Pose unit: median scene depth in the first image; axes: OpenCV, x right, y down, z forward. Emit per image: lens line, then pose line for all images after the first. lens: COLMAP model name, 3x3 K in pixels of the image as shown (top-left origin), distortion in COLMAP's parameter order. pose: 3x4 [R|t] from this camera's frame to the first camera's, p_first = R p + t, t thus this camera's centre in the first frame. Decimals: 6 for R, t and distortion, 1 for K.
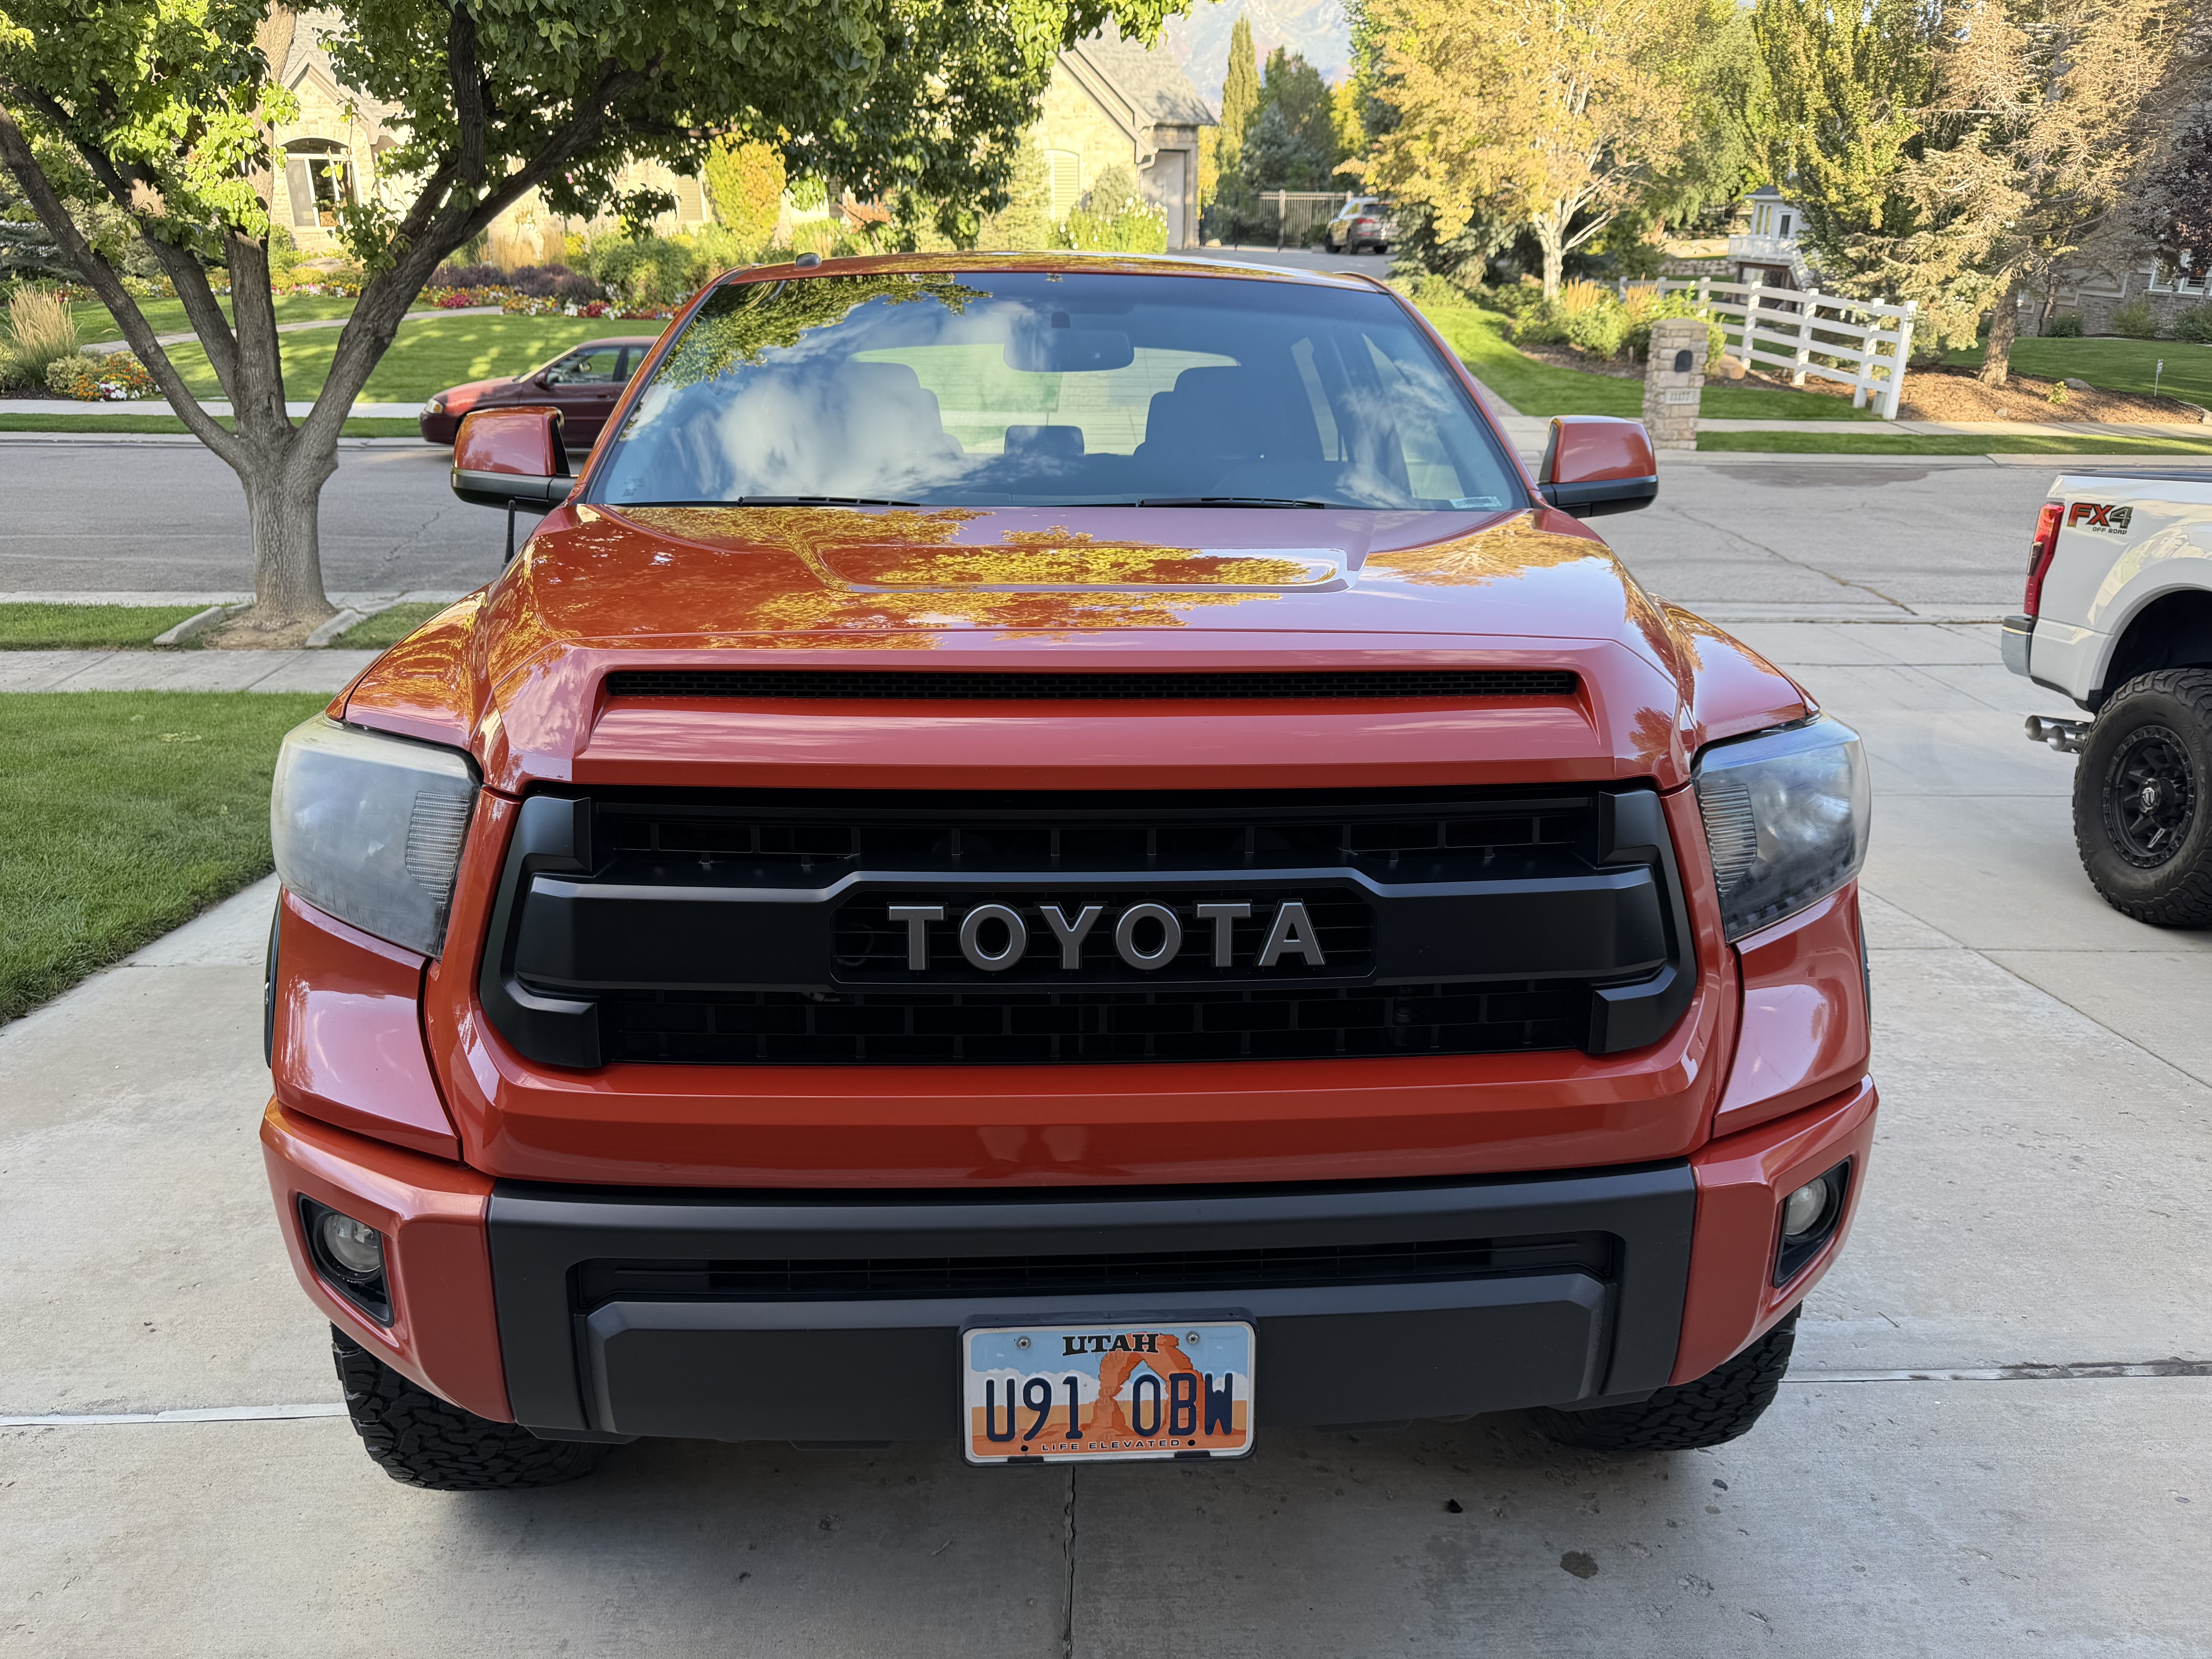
lens RADIAL K [[1581.4, 0, 1106.0], [0, 1581.4, 829.5], [0, 0, 1]] dist [0.001109, -0.004255]
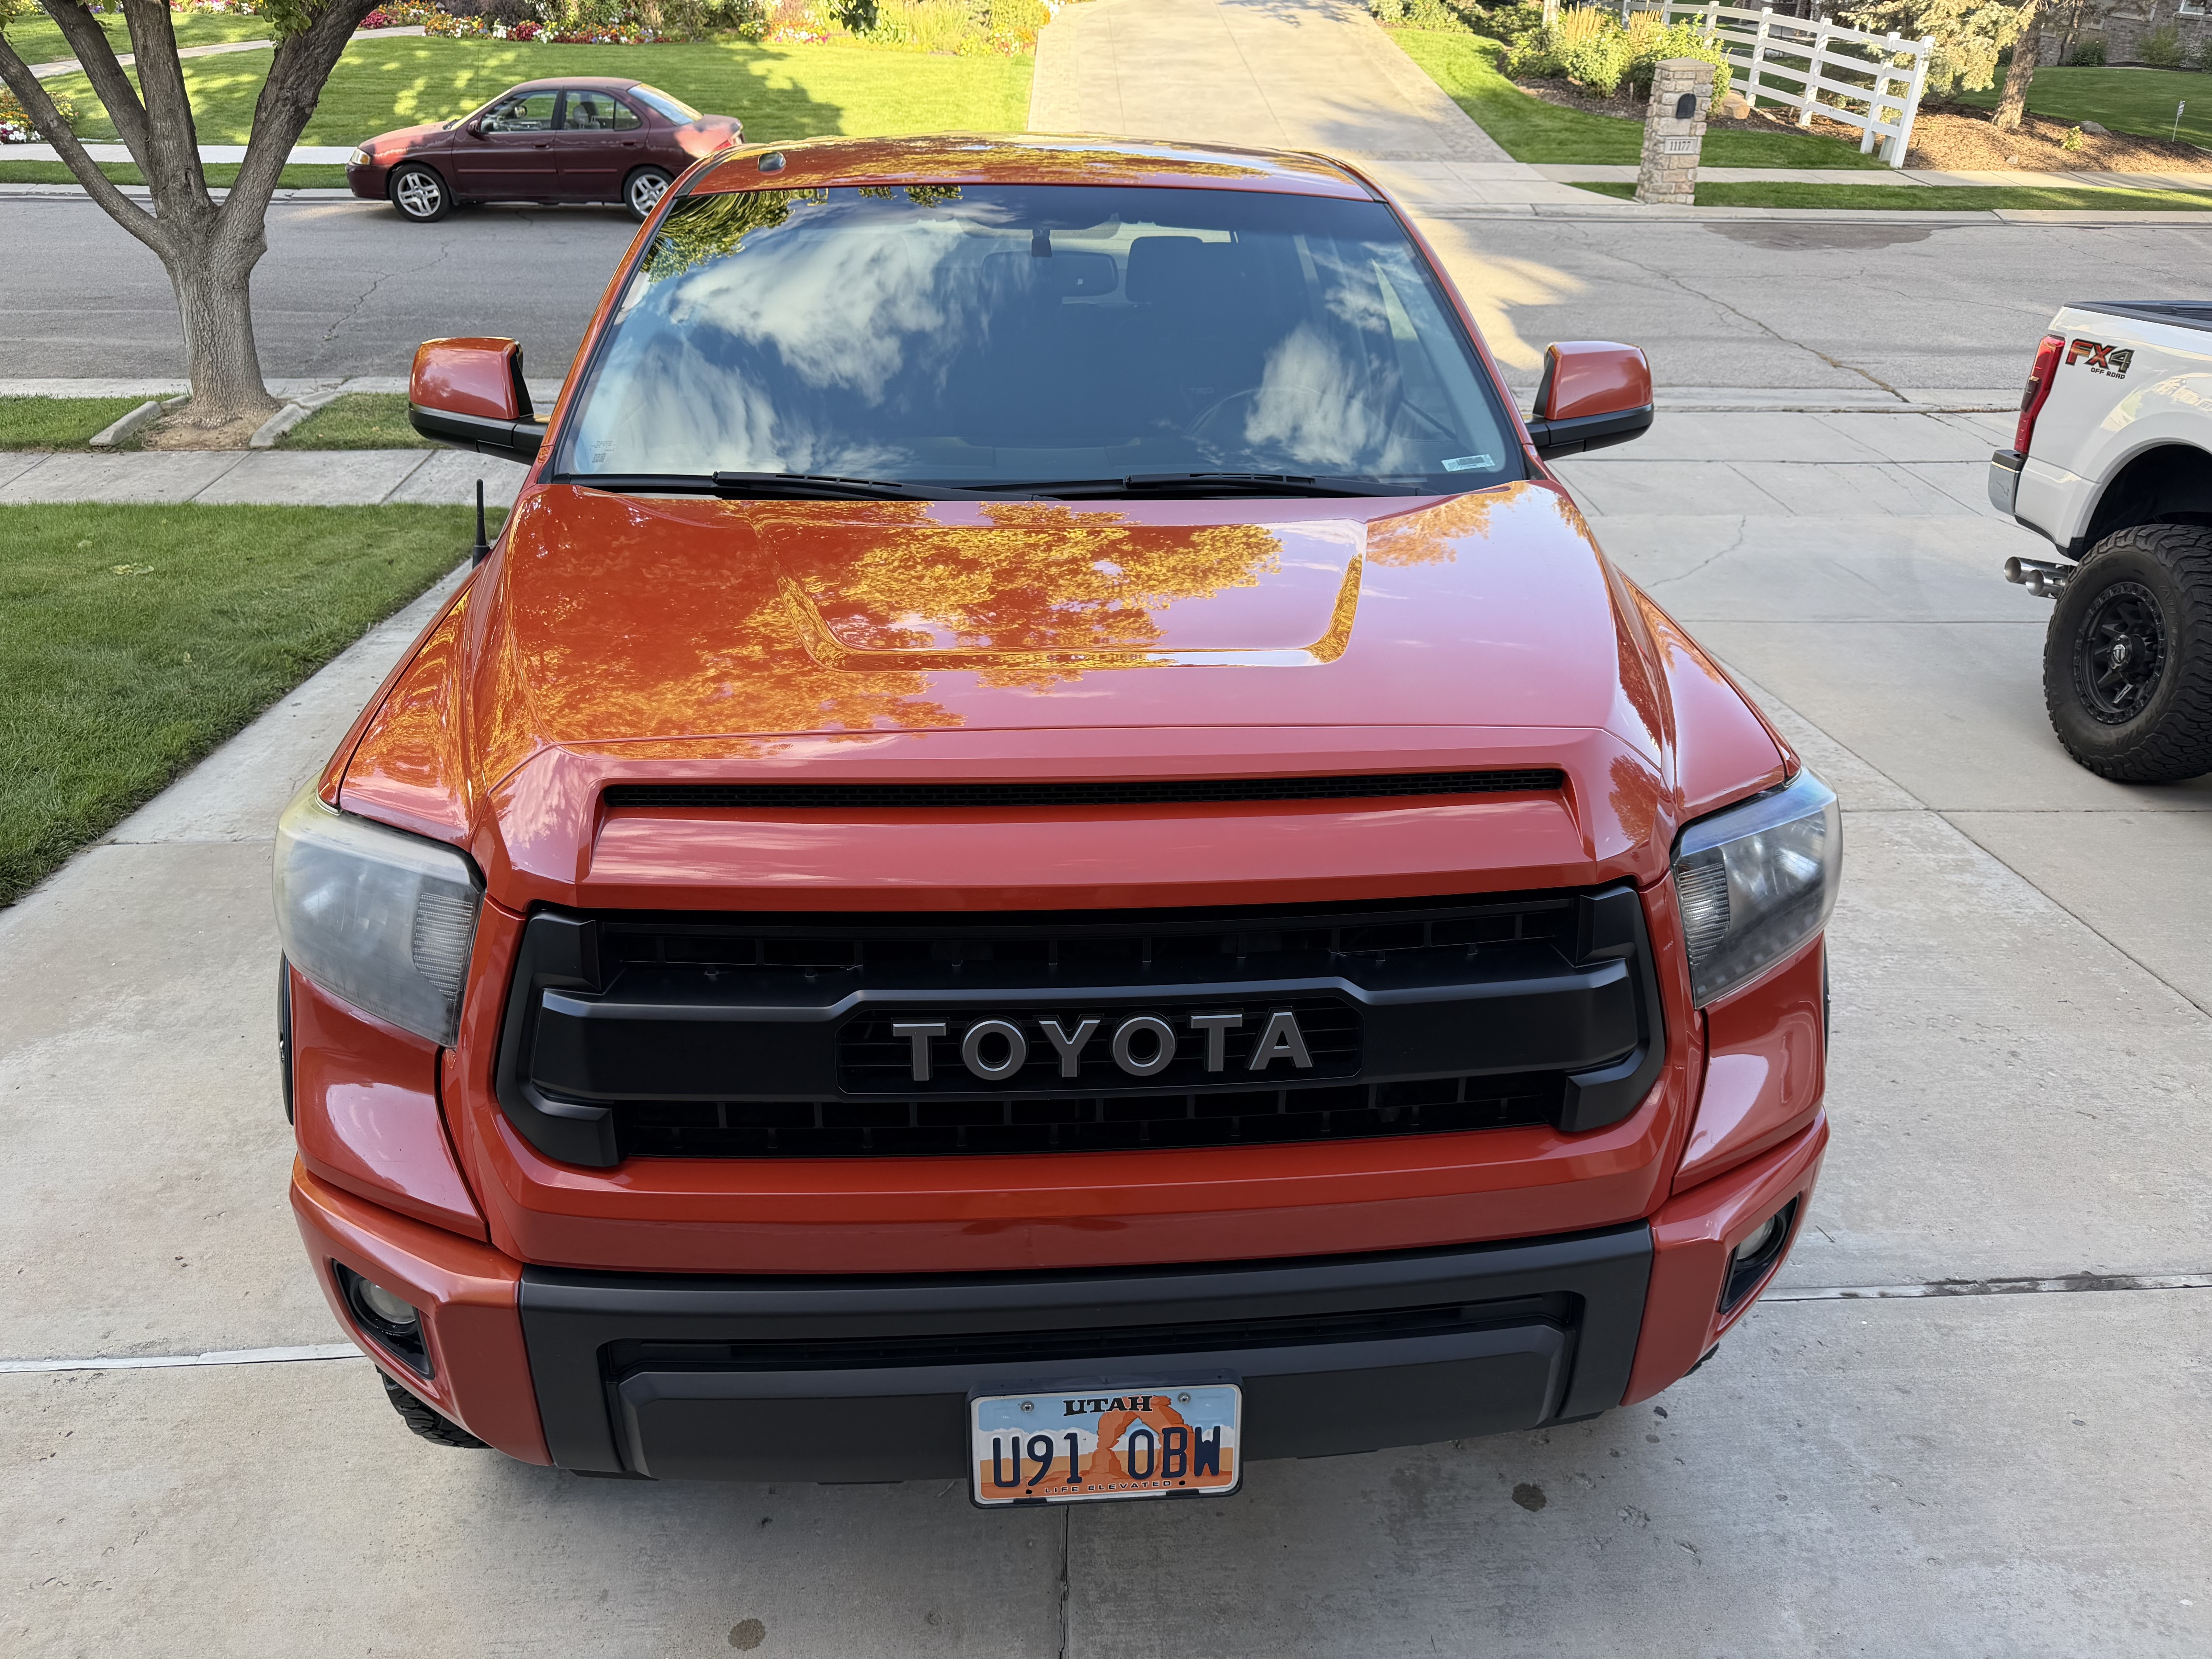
lens RADIAL K [[1581.8, 0, 1112.7], [0, 1581.8, 829.7], [0, 0, 1]] dist [0.002658, -0.005442]
pose [[0.999758, -0.005484, 0.021282, -0.008822], [0.001905, 0.986347, 0.164667, -0.143895], [-0.021894, -0.164587, 0.986120, -0.000213]]
